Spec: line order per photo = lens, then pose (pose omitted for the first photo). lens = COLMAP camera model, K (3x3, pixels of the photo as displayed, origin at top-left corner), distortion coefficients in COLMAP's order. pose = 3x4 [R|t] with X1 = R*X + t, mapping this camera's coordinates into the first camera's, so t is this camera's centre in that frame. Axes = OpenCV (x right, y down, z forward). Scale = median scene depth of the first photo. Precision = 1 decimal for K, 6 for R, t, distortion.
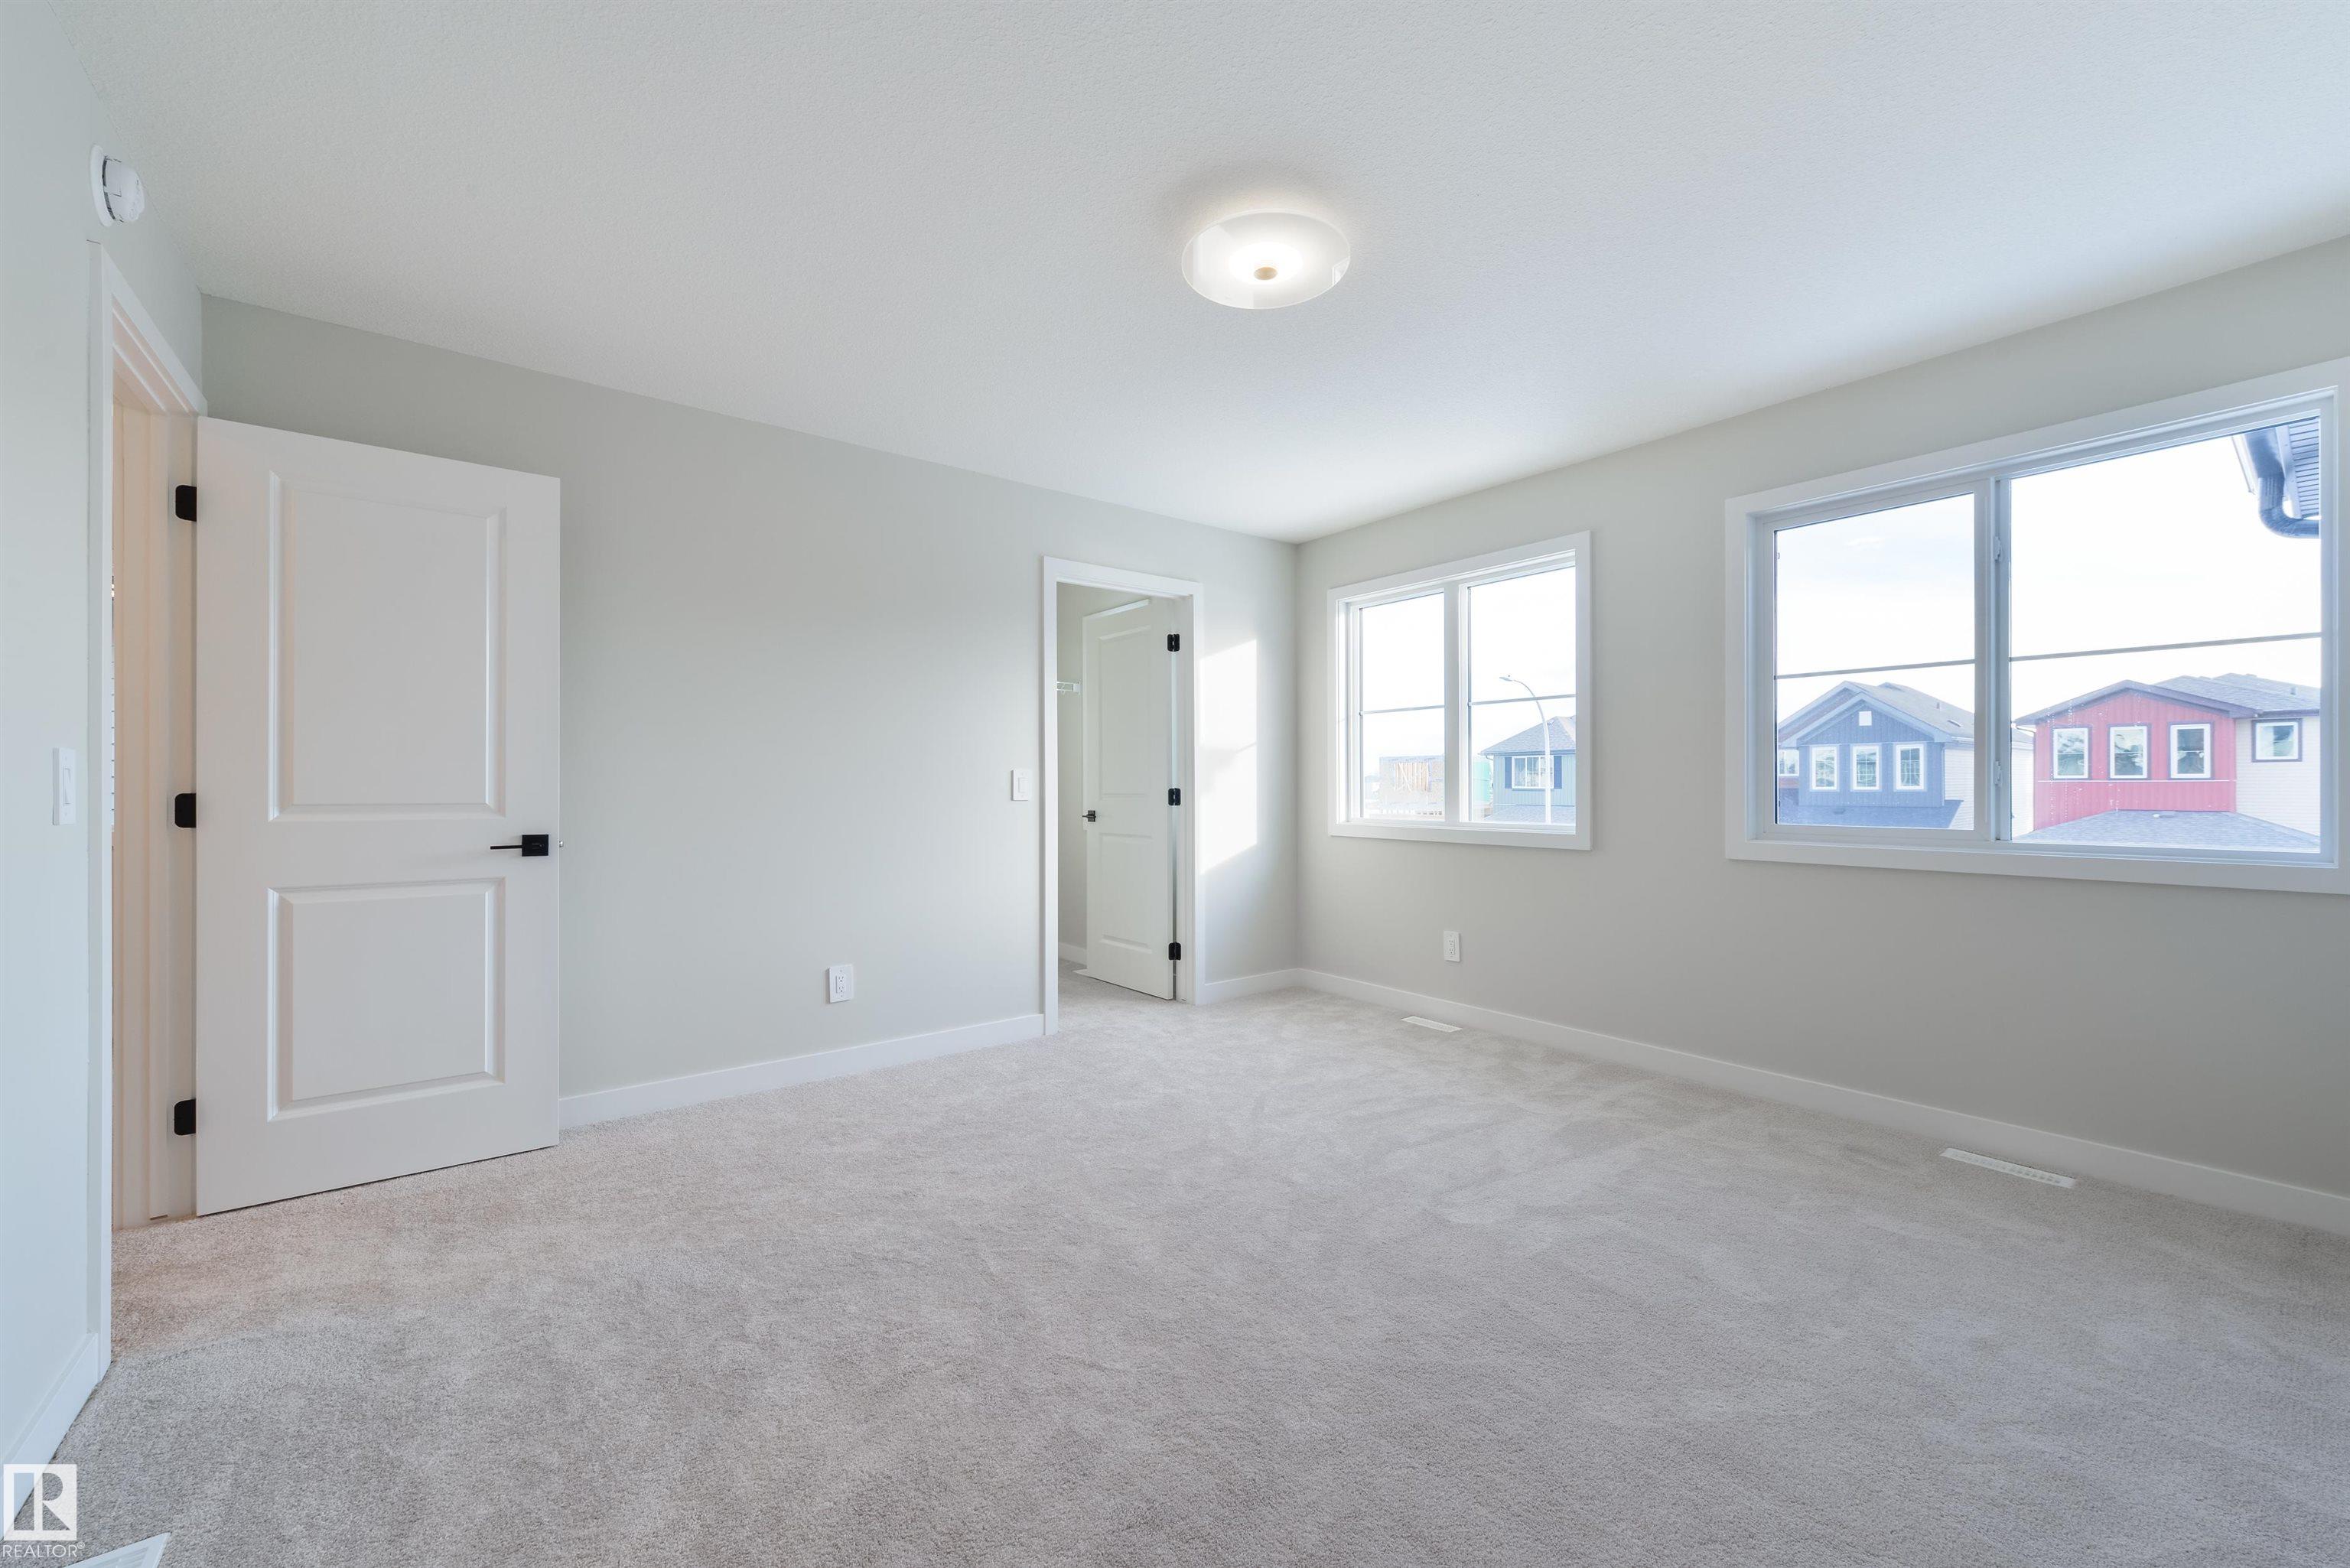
lens RADIAL K [[919.3, 0, 1200.5], [0, 919.3, 781.7], [0, 0, 1]] dist [0.002150, 0.000118]
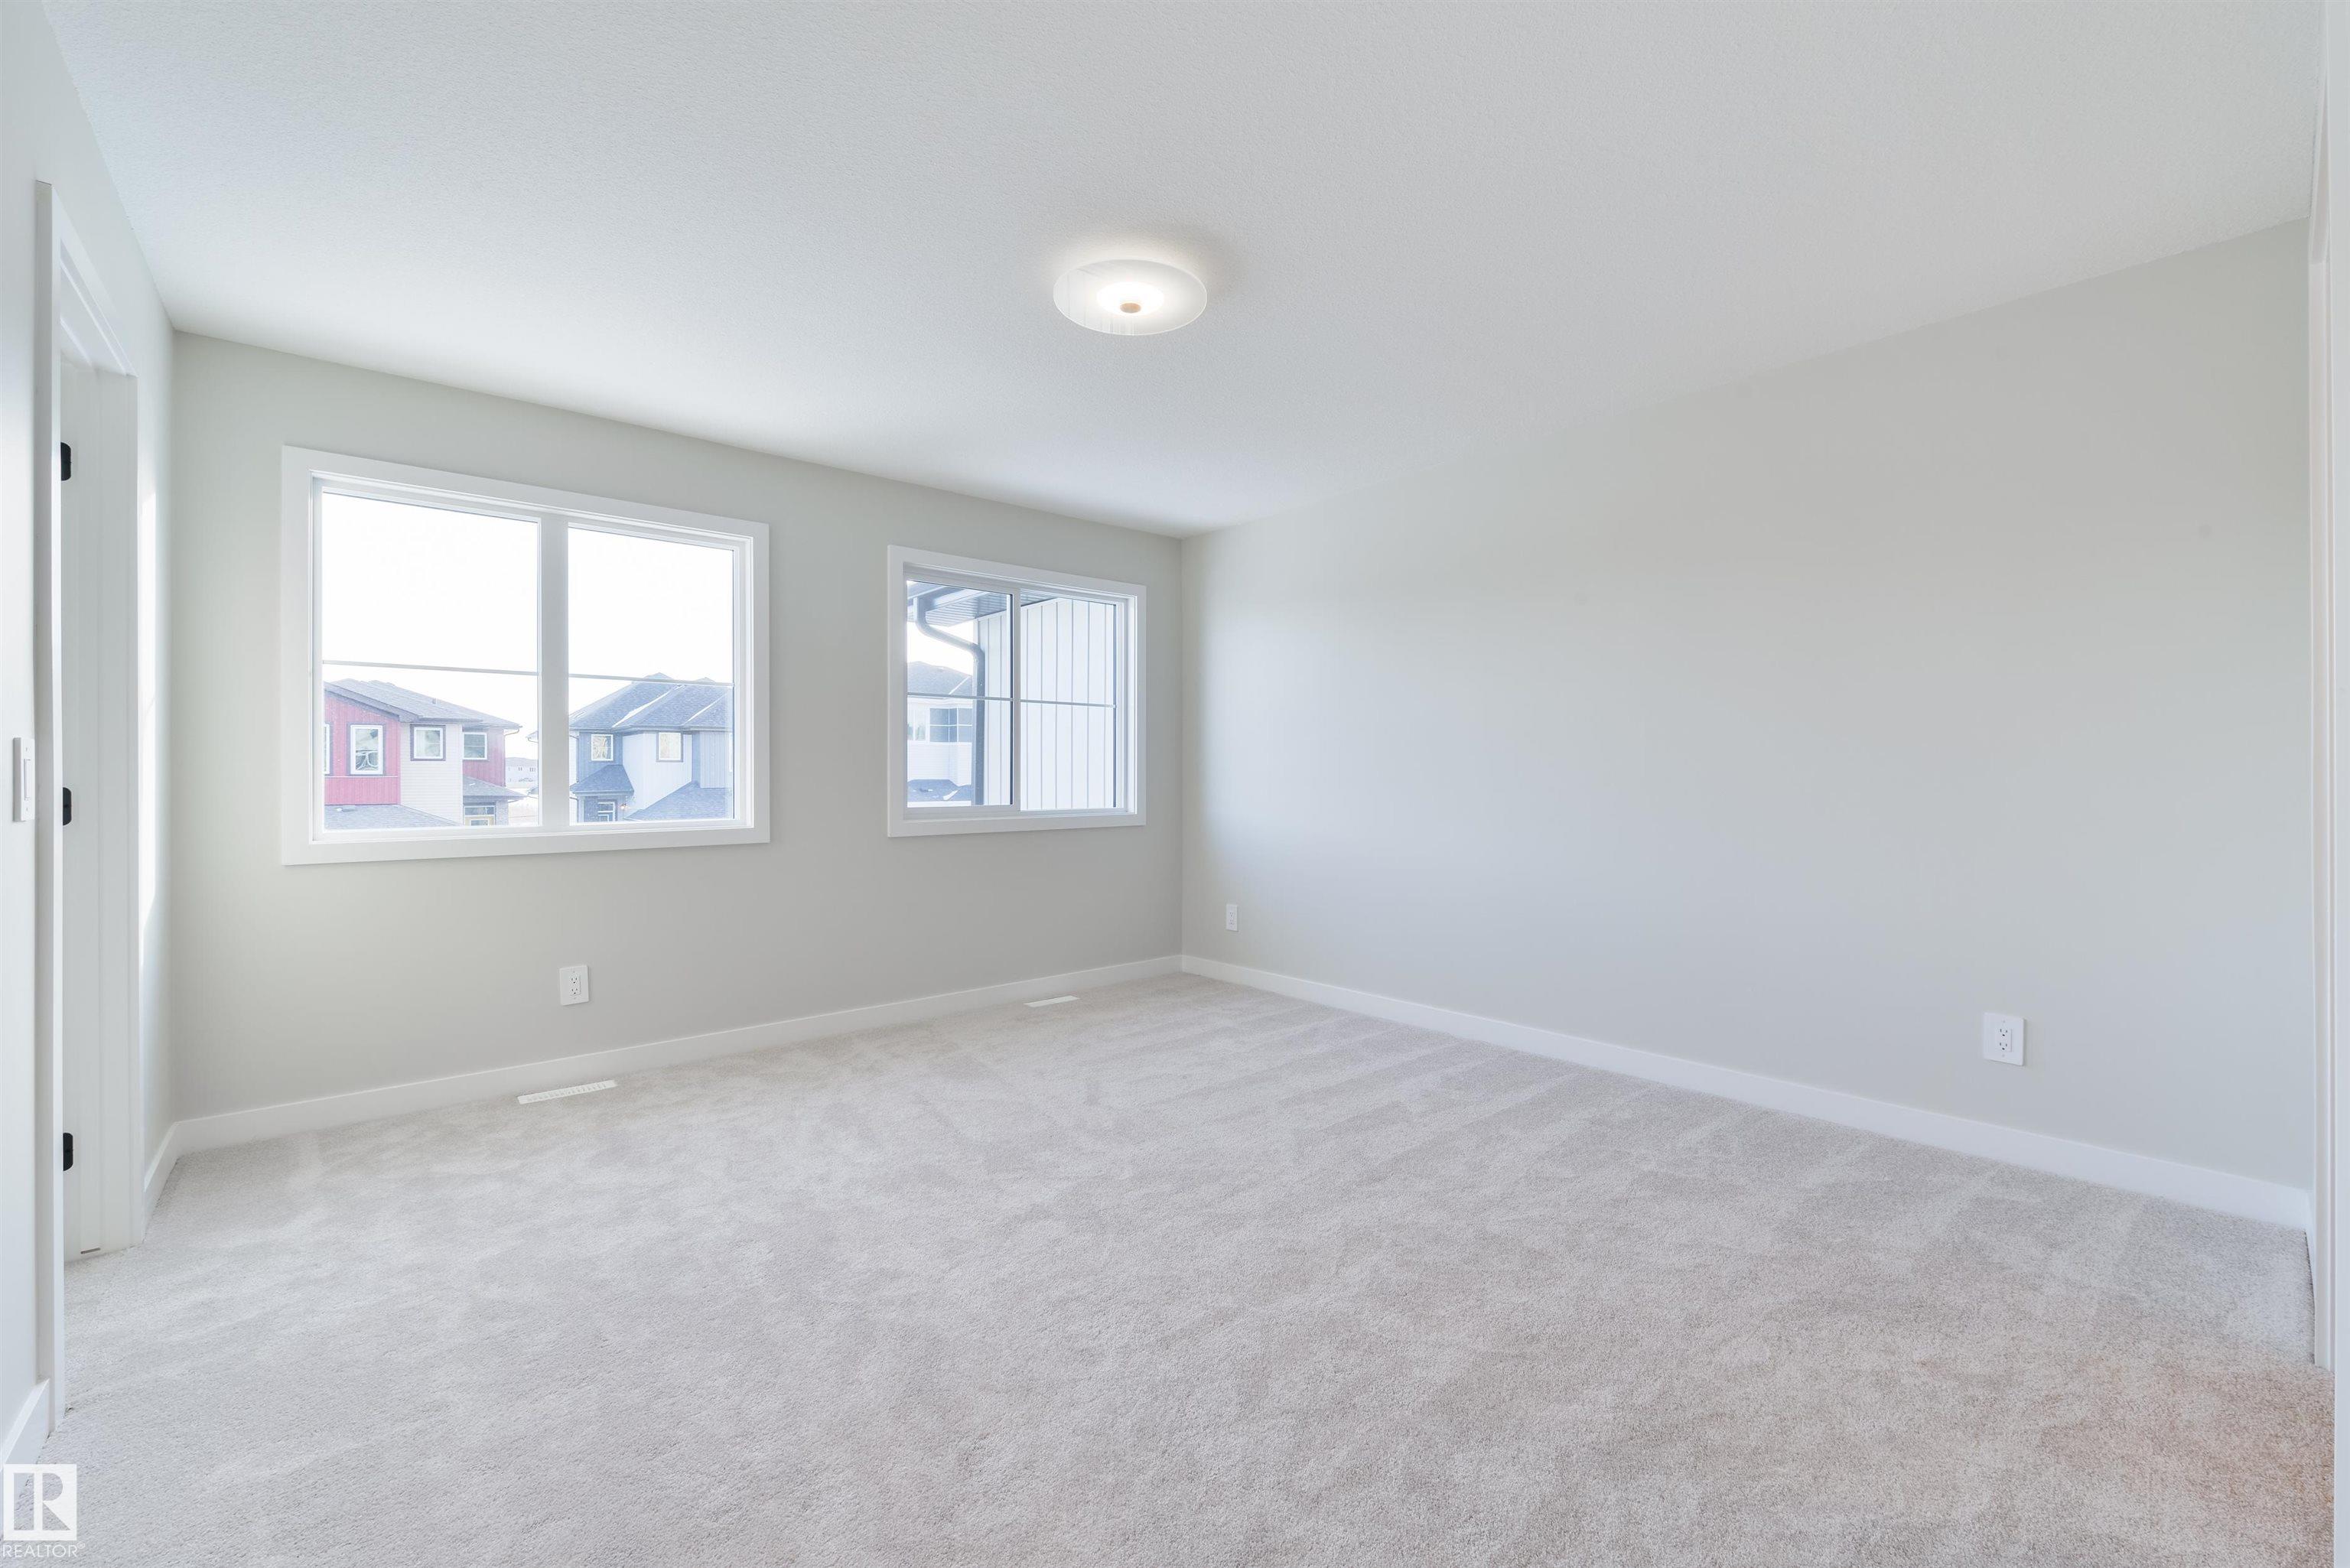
lens RADIAL K [[956.7, 0, 1175.6], [0, 956.7, 775.8], [0, 0, 1]] dist [-0.000412, -0.000032]
pose [[-0.042202, 0.001682, 0.999108, -0.566229], [0.000079, 0.999999, -0.001680, 0.002829], [-0.999109, 0.000008, -0.042203, 0.529273]]
